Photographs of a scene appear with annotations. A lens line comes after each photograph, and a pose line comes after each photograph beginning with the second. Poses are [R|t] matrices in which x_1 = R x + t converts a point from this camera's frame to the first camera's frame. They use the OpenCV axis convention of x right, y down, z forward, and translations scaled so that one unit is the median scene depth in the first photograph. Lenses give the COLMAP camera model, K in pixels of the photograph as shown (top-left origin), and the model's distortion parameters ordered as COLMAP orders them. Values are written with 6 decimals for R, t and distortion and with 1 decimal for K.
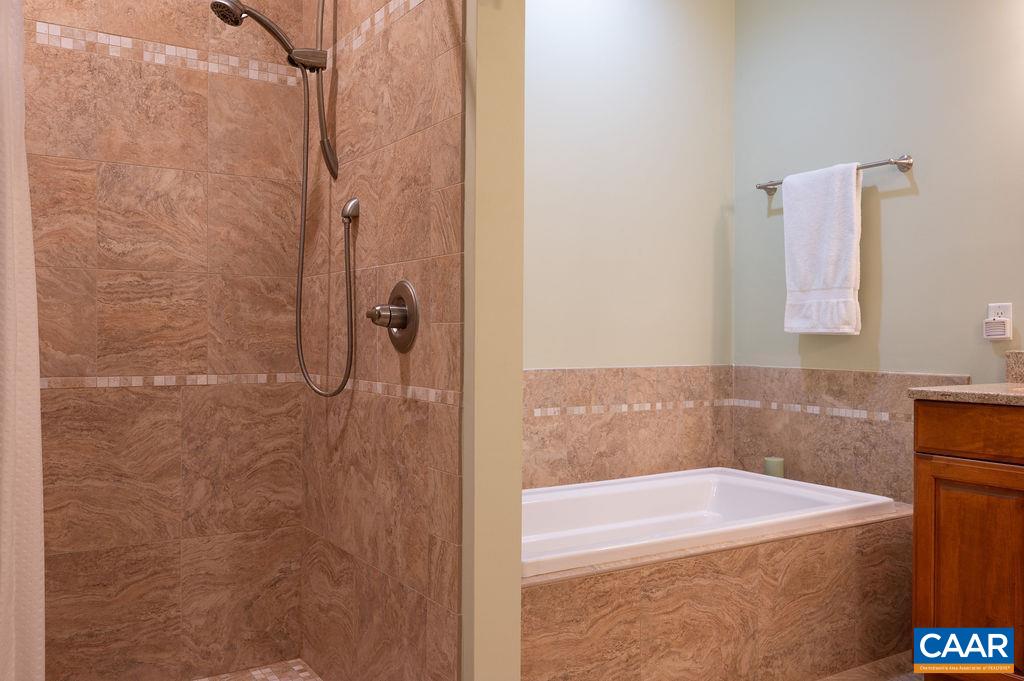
lens RADIAL K [[859.0, 0, 512.5], [0, 859.0, 337.9], [0, 0, 1]] dist [-0.003077, 0.005514]
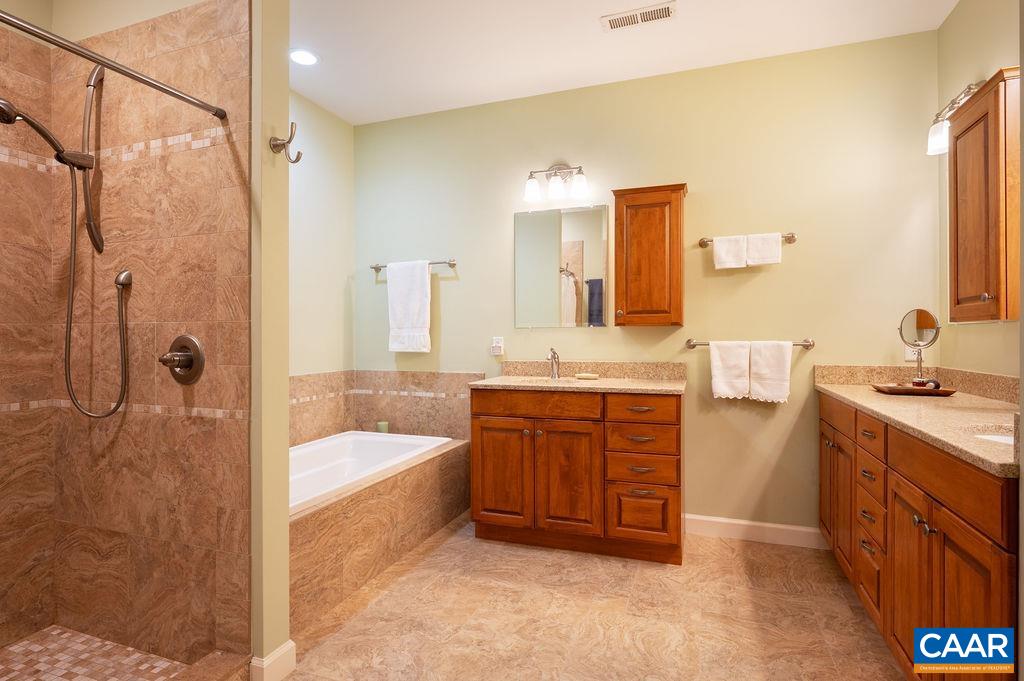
lens RADIAL K [[522.4, 0, 512.0], [0, 522.4, 337.5], [0, 0, 1]] dist [-0.001821, 0.000850]
pose [[0.800673, -0.010122, 0.599017, -0.182601], [0.011306, 0.999934, 0.001785, -0.048701], [-0.598995, 0.005343, 0.800735, -0.025451]]
